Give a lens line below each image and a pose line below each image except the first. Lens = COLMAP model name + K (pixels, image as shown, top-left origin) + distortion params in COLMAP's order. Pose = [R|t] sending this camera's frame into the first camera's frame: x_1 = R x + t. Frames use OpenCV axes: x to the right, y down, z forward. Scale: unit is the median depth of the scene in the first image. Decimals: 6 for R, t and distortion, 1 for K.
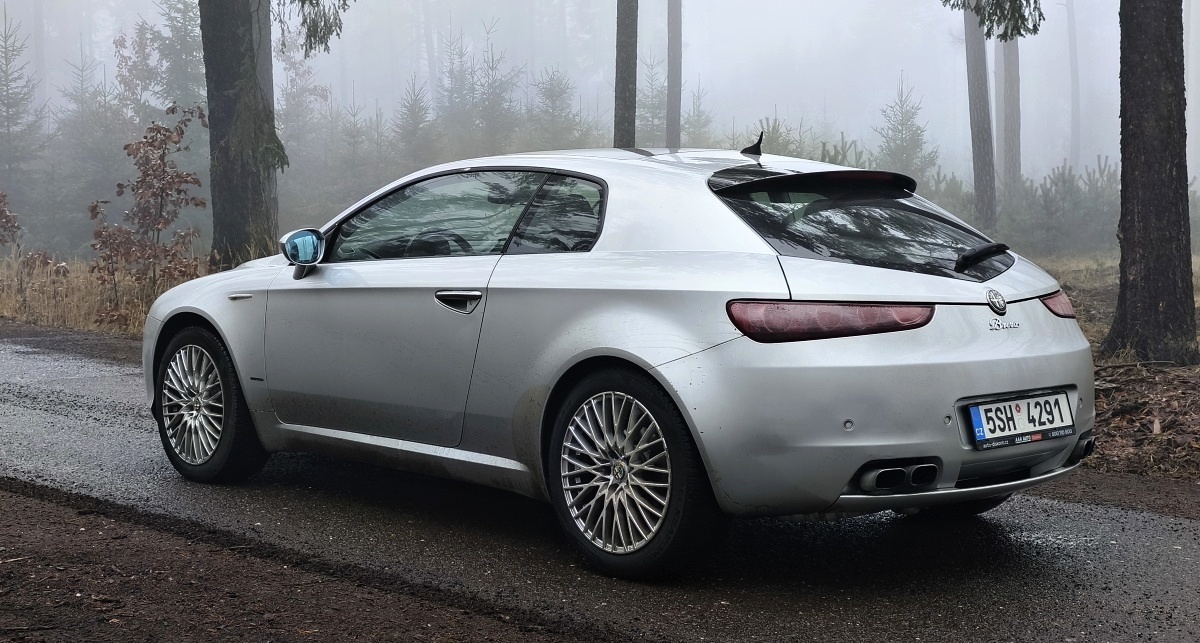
lens RADIAL K [[1732.0, 0, 600.0], [0, 1732.0, 321.5], [0, 0, 1]] dist [0.035760, 0.032537]
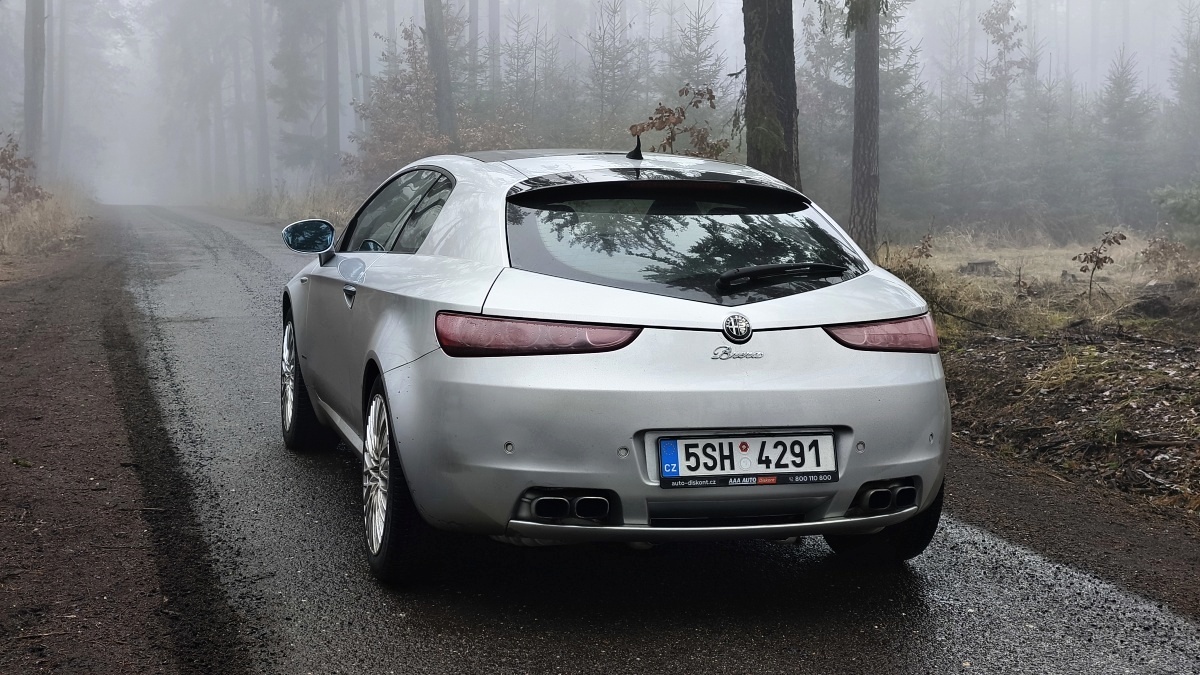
lens RADIAL K [[1744.1, 0, 597.8], [0, 1744.1, 296.3], [0, 0, 1]] dist [0.036990, -0.079391]
pose [[0.890601, 0.051540, -0.451855, 0.584609], [-0.050407, 0.998623, 0.014555, -0.038491], [0.451983, 0.009814, 0.891973, 0.146295]]
